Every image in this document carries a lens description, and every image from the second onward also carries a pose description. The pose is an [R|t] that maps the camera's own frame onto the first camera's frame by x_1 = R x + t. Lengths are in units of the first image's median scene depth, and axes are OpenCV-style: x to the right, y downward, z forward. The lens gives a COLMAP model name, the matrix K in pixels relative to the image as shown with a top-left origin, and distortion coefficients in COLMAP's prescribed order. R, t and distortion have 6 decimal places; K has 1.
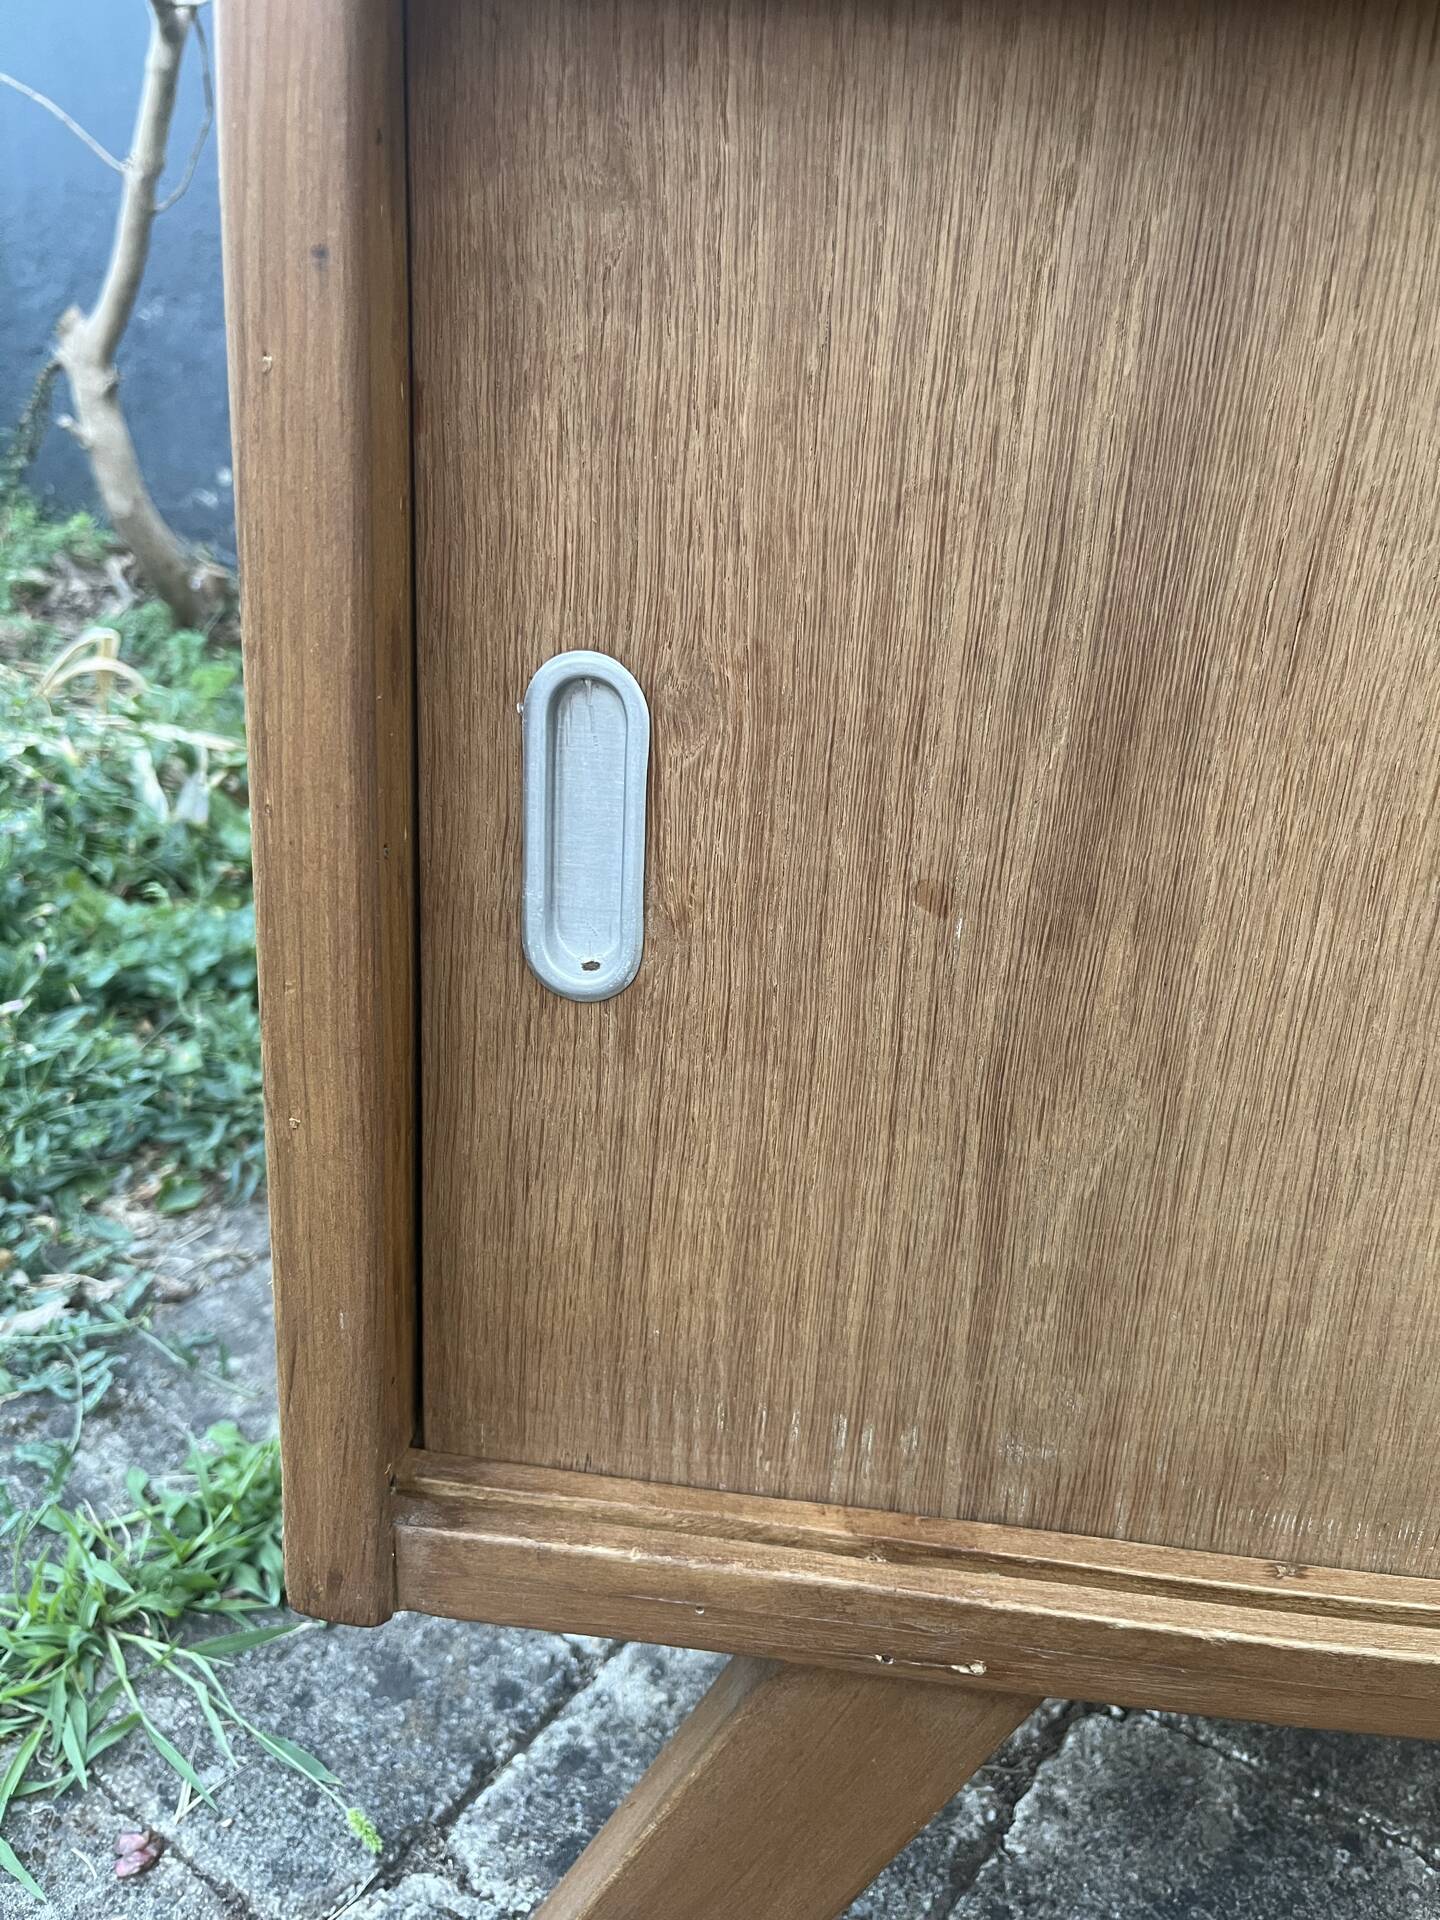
lens RADIAL K [[1486.6, 0, 739.8], [0, 1486.6, 950.4], [0, 0, 1]] dist [0.055764, -0.118518]
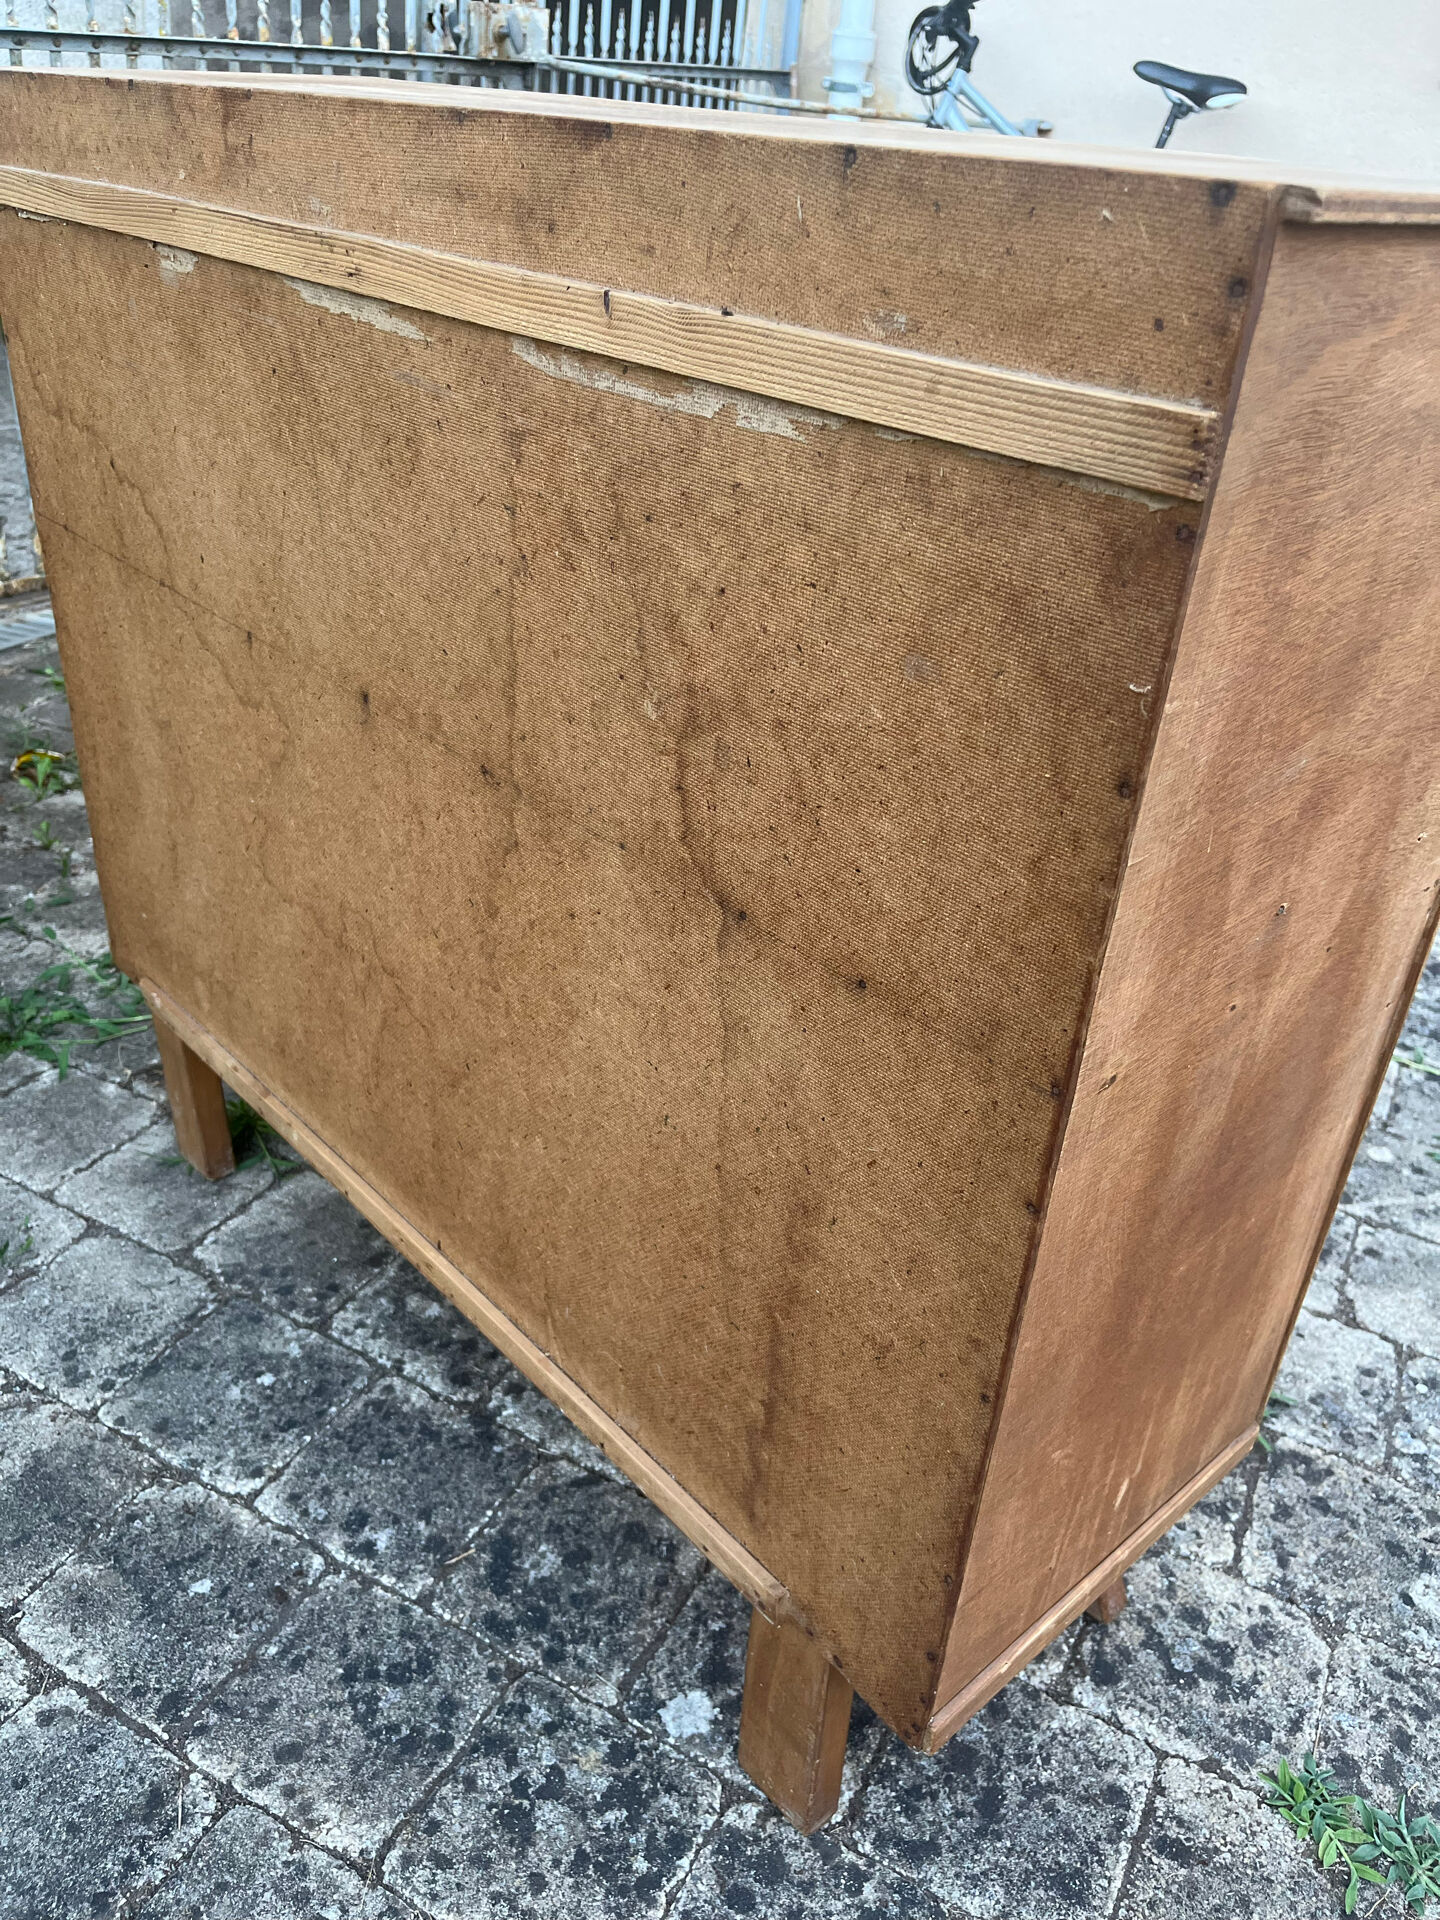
lens RADIAL K [[1465.3, 0, 693.6], [0, 1465.3, 958.4], [0, 0, 1]] dist [0.077873, -0.121083]
pose [[-0.104189, -0.566612, 0.817371, -1.228037], [0.291376, 0.768393, 0.569801, -1.251994], [-0.950918, 0.297529, 0.085039, -0.129053]]
